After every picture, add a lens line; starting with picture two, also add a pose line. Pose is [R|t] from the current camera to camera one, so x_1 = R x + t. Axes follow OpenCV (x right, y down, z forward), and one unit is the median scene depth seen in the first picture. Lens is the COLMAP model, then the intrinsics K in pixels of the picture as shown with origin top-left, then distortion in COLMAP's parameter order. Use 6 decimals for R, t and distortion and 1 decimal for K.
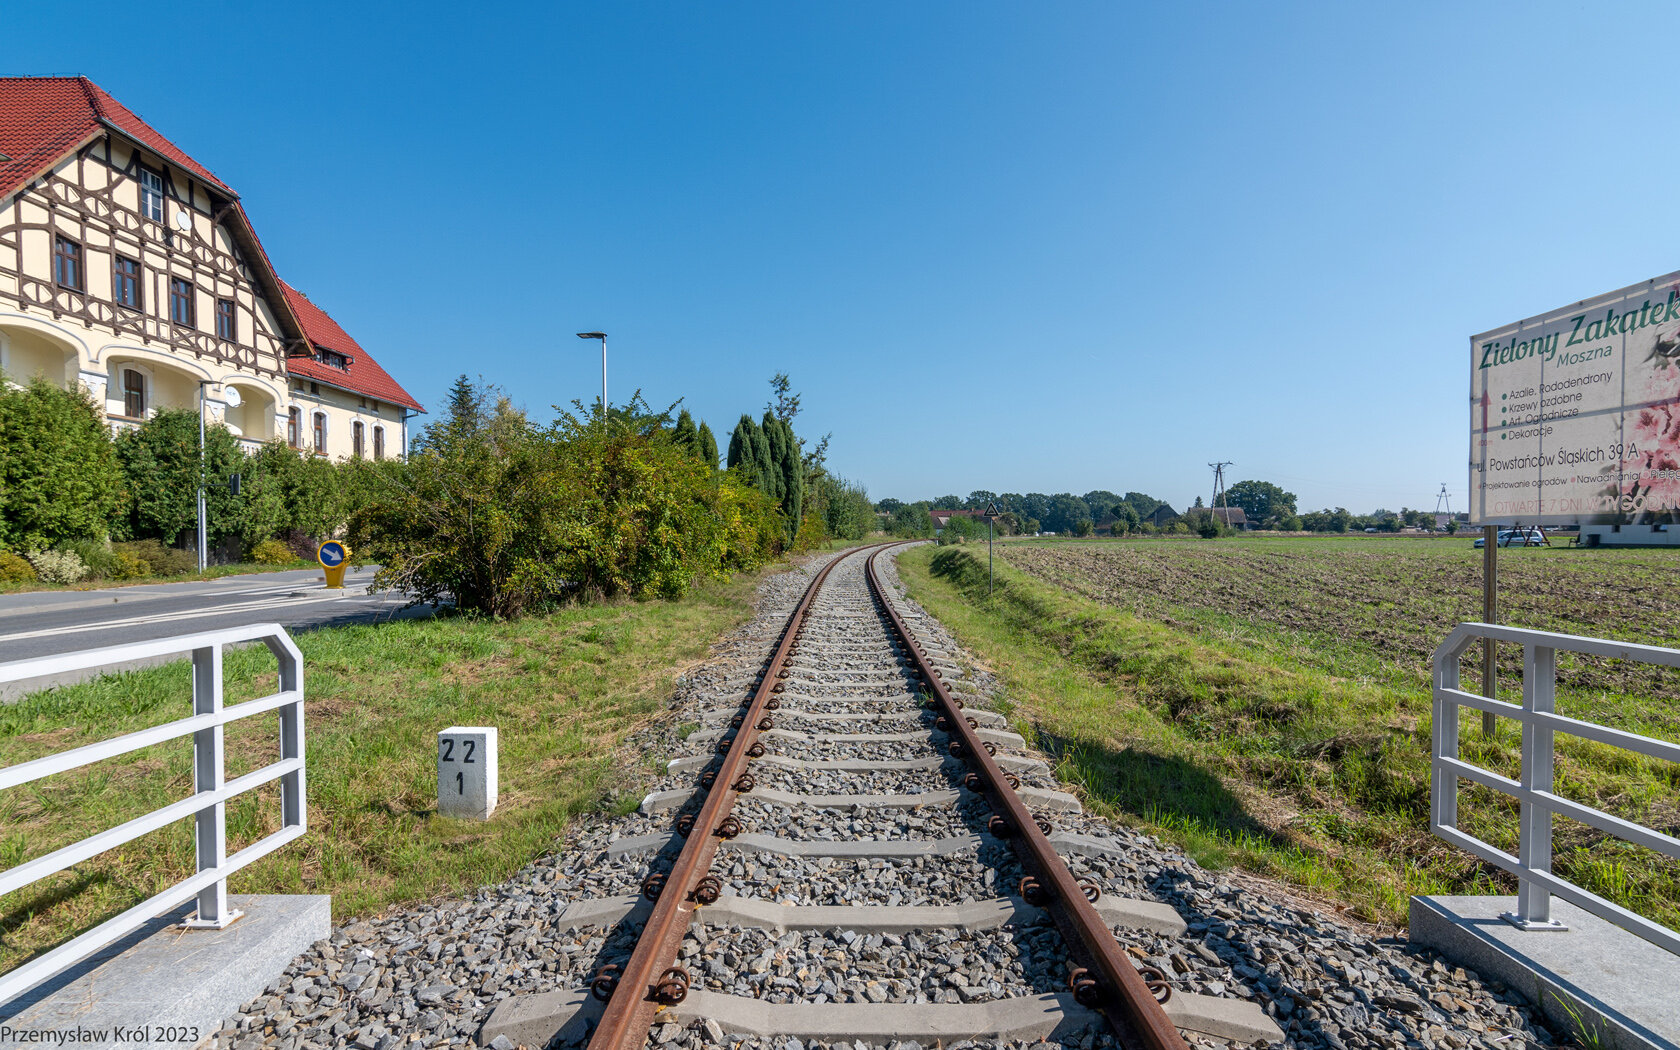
lens RADIAL K [[896.3, 0, 862.0], [0, 896.3, 584.7], [0, 0, 1]] dist [0.000245, 0.003317]
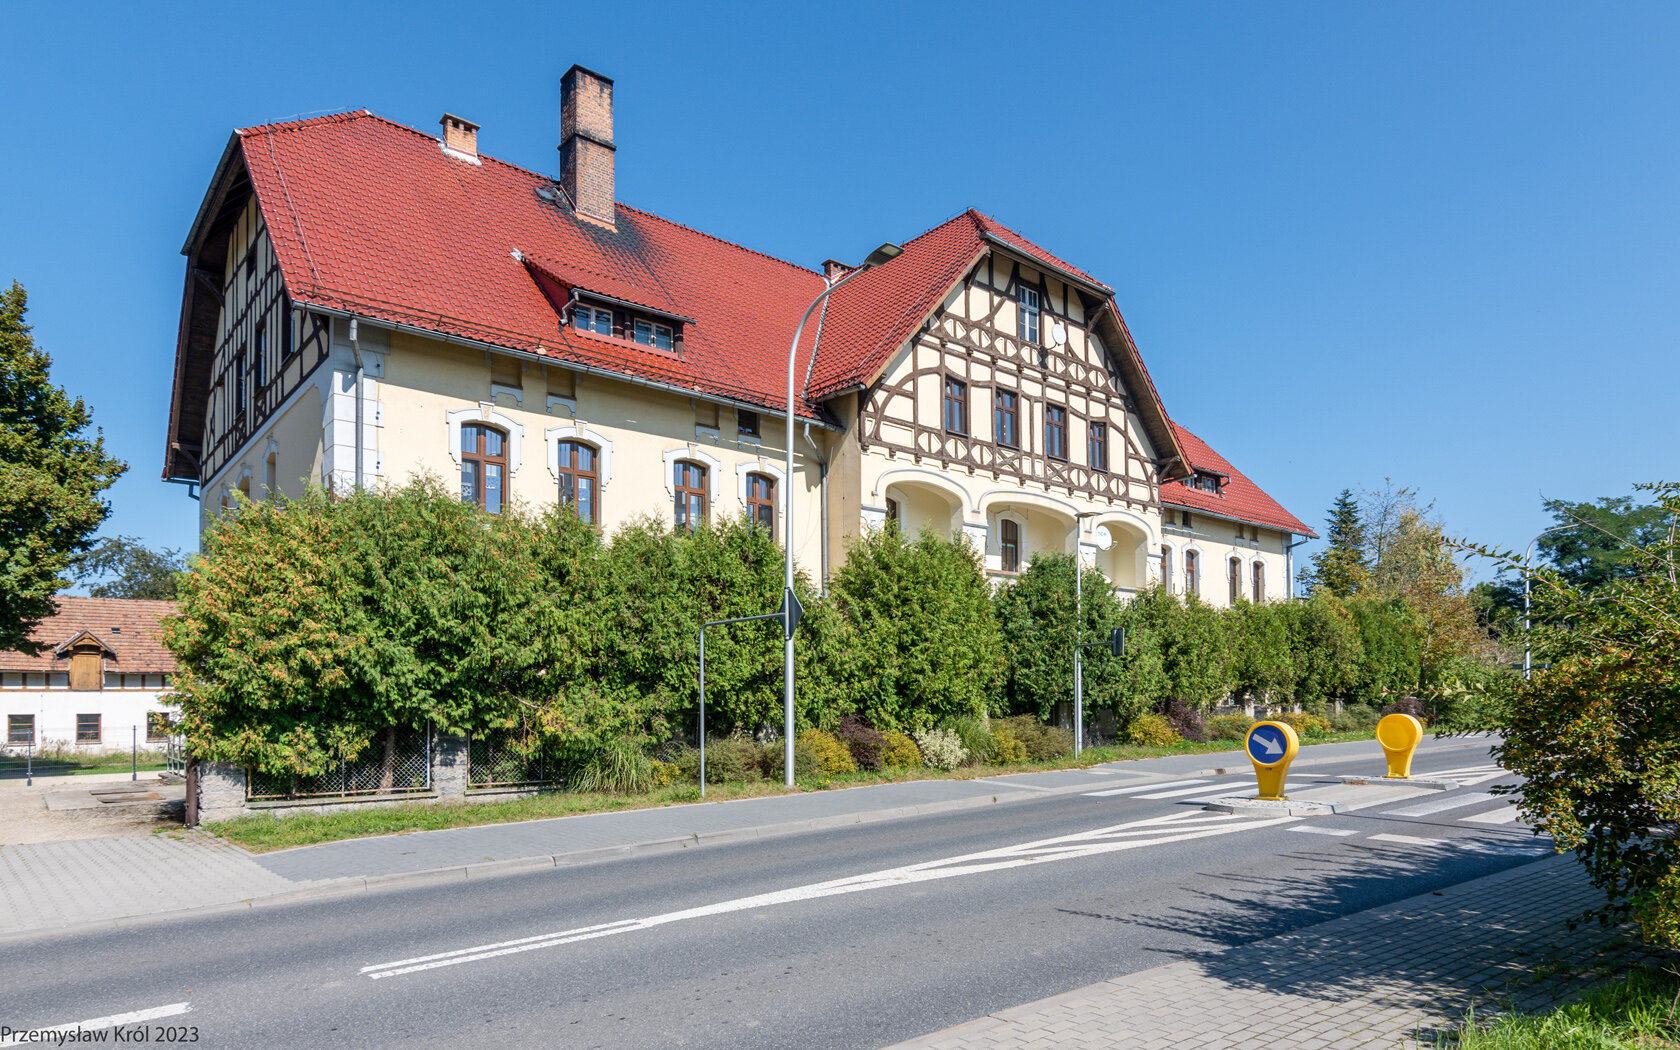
lens RADIAL K [[896.3, 0, 862.0], [0, 896.3, 584.7], [0, 0, 1]] dist [0.000245, 0.003317]
pose [[0.675841, -0.099620, -0.730284, -0.286632], [-0.030289, 0.986233, -0.162565, -0.030106], [0.736425, 0.131988, 0.663519, 0.333786]]
